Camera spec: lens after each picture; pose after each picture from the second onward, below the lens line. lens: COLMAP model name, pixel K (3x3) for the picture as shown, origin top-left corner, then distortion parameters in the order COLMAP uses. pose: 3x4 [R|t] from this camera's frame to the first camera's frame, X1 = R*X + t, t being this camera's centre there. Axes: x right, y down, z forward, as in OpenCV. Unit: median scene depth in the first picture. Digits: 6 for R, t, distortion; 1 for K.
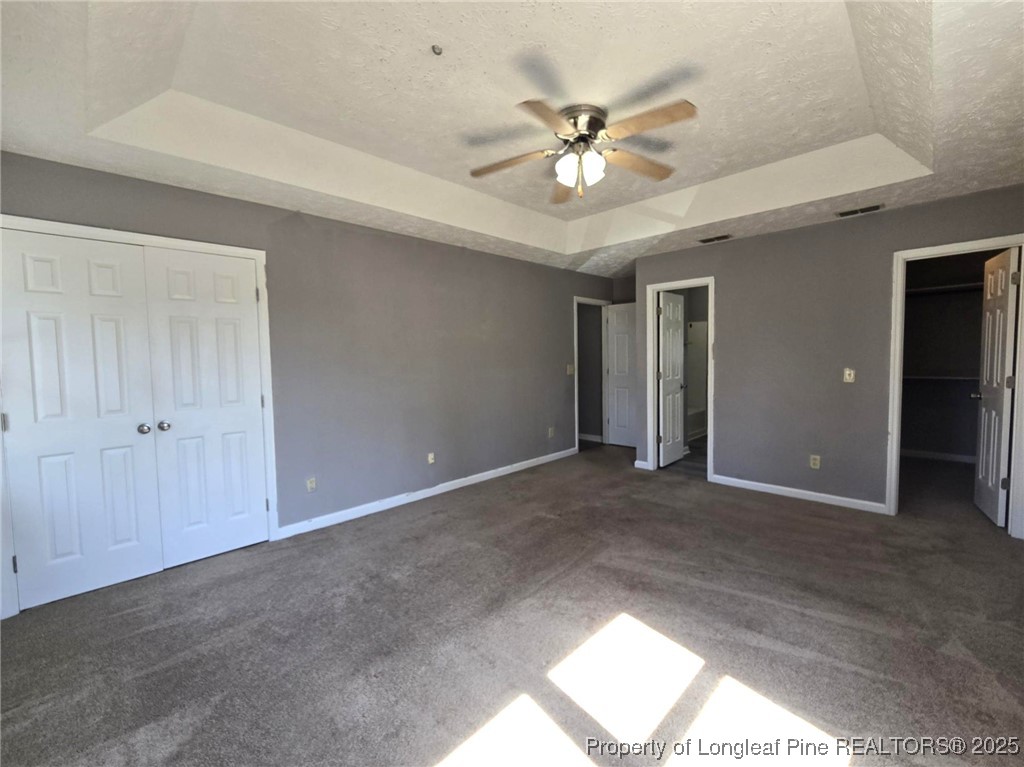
lens RADIAL K [[414.3, 0, 508.3], [0, 414.3, 381.3], [0, 0, 1]] dist [-0.001783, -0.000477]
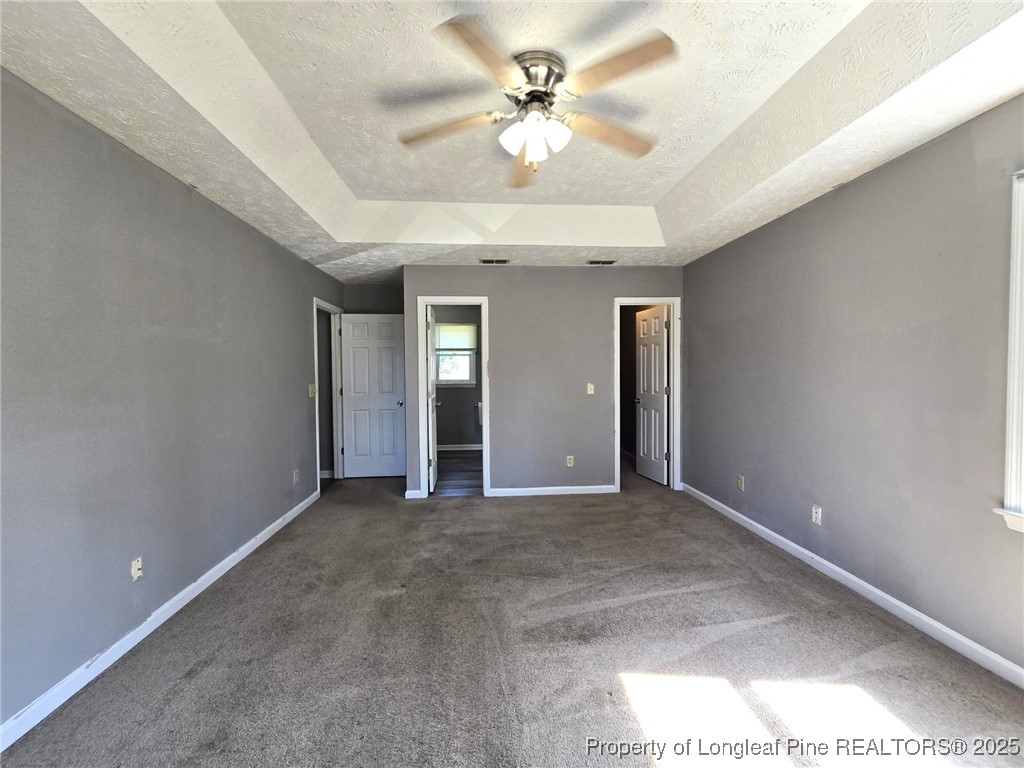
lens RADIAL K [[414.3, 0, 508.3], [0, 414.3, 381.8], [0, 0, 1]] dist [-0.001783, -0.000477]
pose [[0.663833, -0.010886, 0.747801, -0.303943], [0.043389, 0.998770, -0.023978, -0.017054], [-0.746621, 0.048364, 0.663489, 0.350037]]
